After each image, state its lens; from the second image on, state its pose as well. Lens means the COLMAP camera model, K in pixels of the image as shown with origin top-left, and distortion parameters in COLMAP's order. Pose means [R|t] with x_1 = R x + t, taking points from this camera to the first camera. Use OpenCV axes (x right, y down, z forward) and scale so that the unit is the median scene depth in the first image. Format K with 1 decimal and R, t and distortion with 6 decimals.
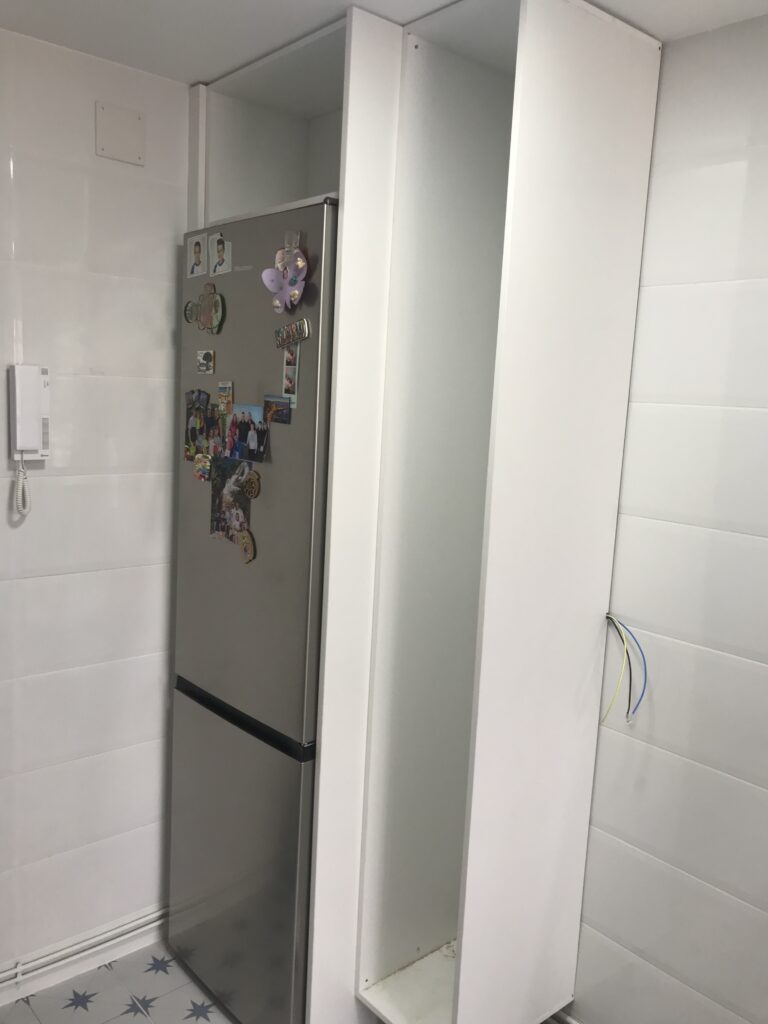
lens RADIAL K [[843.8, 0, 382.5], [0, 843.8, 502.1], [0, 0, 1]] dist [0.002914, -0.025522]
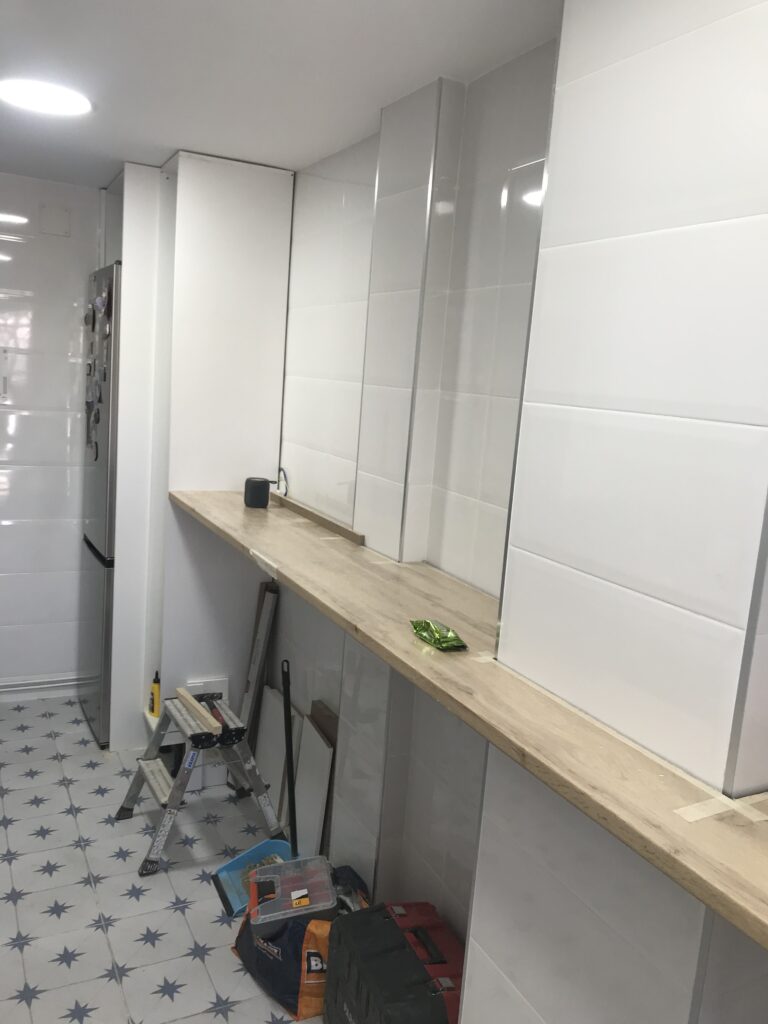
lens RADIAL K [[843.8, 0, 385.2], [0, 843.8, 520.1], [0, 0, 1]] dist [0.002914, -0.025522]
pose [[0.970019, 0.069896, -0.232761, 0.807362], [-0.066617, 0.997538, 0.021931, 0.111804], [0.233721, -0.005767, 0.972287, -0.566789]]
